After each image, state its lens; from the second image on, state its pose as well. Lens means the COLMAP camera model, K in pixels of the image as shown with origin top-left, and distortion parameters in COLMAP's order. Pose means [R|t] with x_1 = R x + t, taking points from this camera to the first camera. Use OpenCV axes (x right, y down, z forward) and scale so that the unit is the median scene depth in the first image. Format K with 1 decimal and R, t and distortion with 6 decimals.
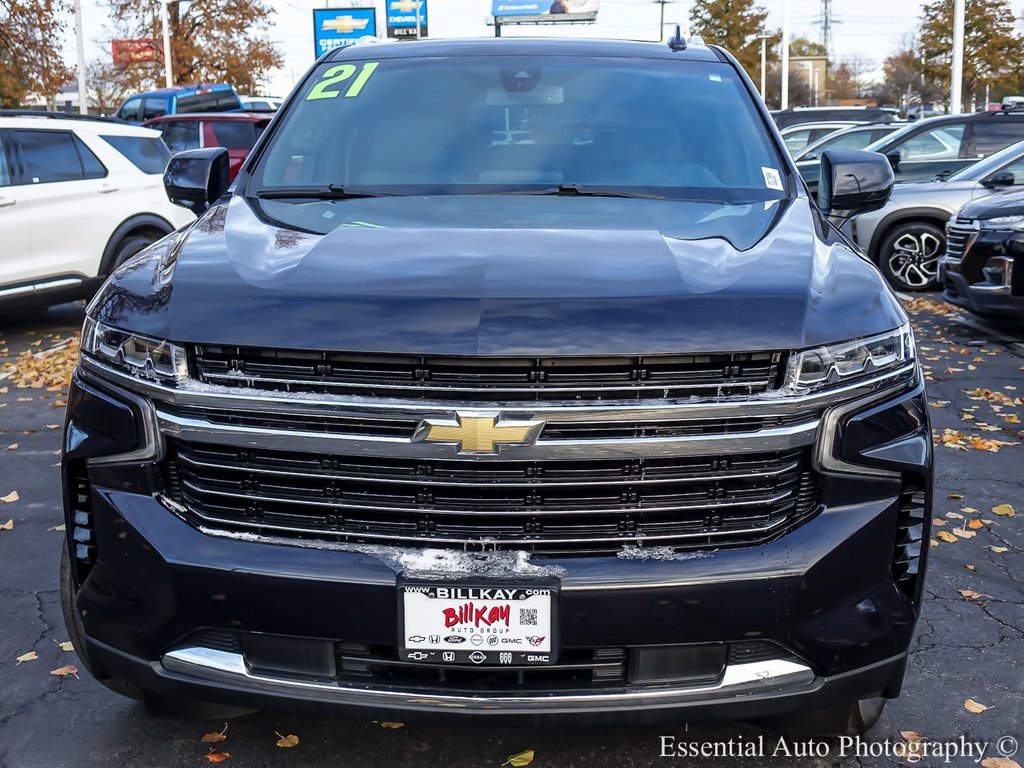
lens RADIAL K [[1389.0, 0, 512.2], [0, 1389.0, 381.7], [0, 0, 1]] dist [0.004268, 0.000000]
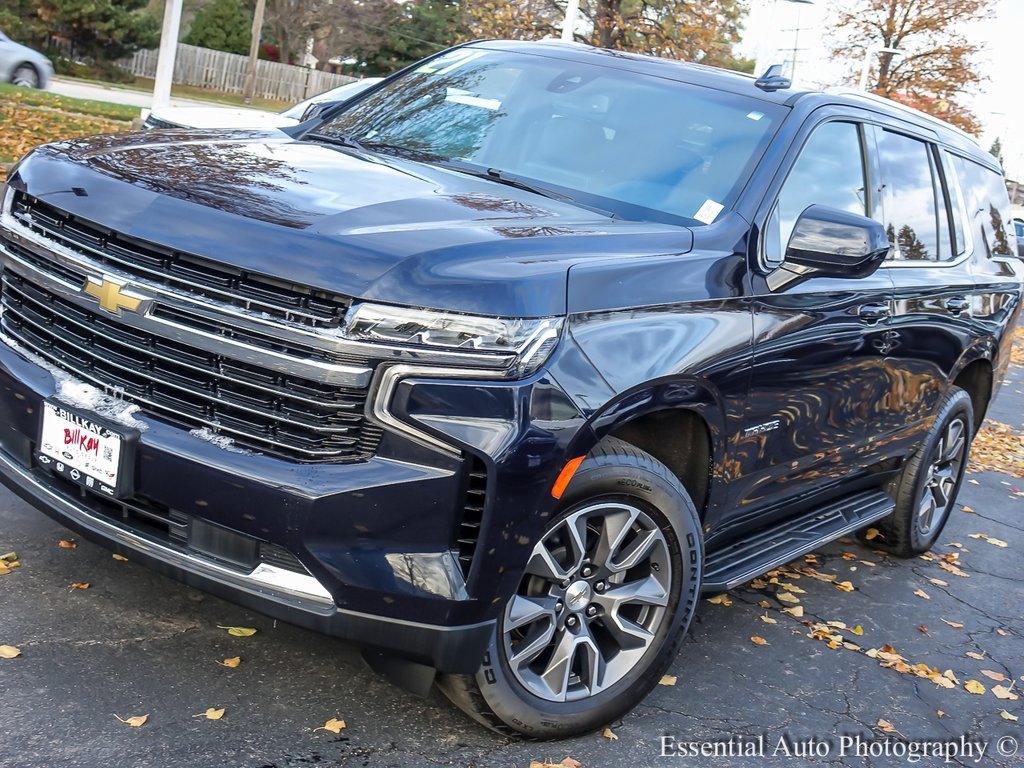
lens RADIAL K [[1389.0, 0, 505.7], [0, 1389.0, 383.9], [0, 0, 1]] dist [0.004268, 0.000000]
pose [[0.818202, 0.265453, -0.509981, 0.884534], [-0.285278, 0.957579, 0.040741, -0.036633], [0.499162, 0.112152, 0.859220, 0.124662]]
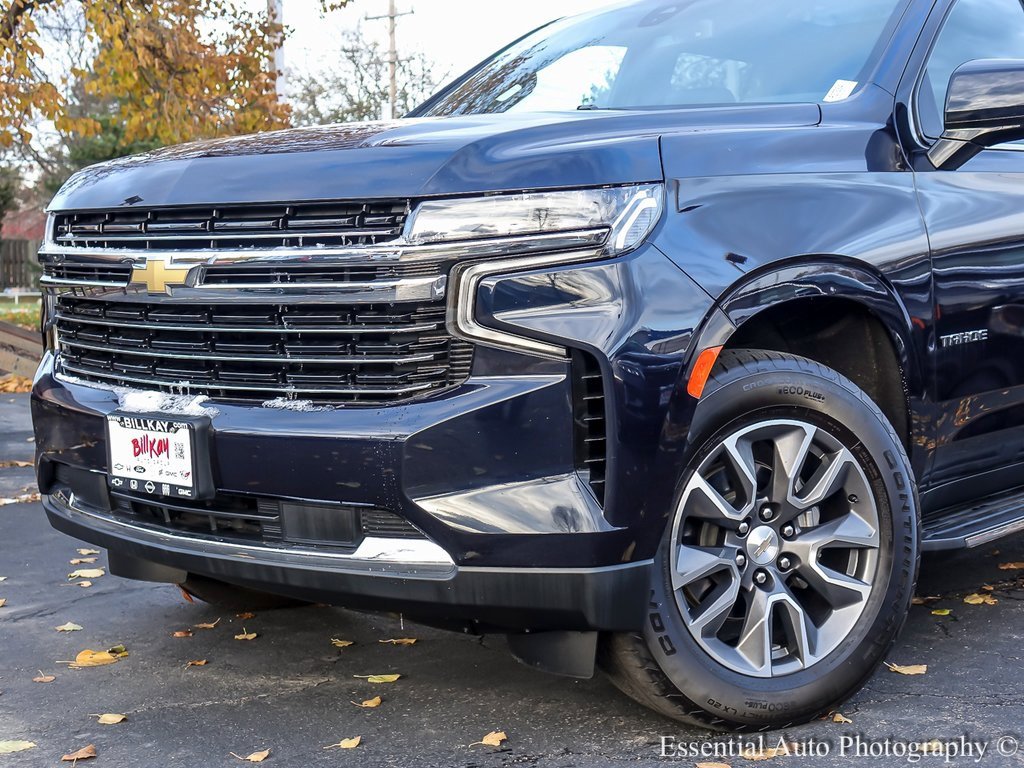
lens RADIAL K [[1644.6, 0, 498.3], [0, 1644.6, 375.0], [0, 0, 1]] dist [0.005066, 0.000000]
pose [[0.759288, 0.035478, -0.649787, 0.990967], [-0.105902, 0.991938, -0.069590, 0.170995], [0.642080, 0.121653, 0.756924, 0.201373]]
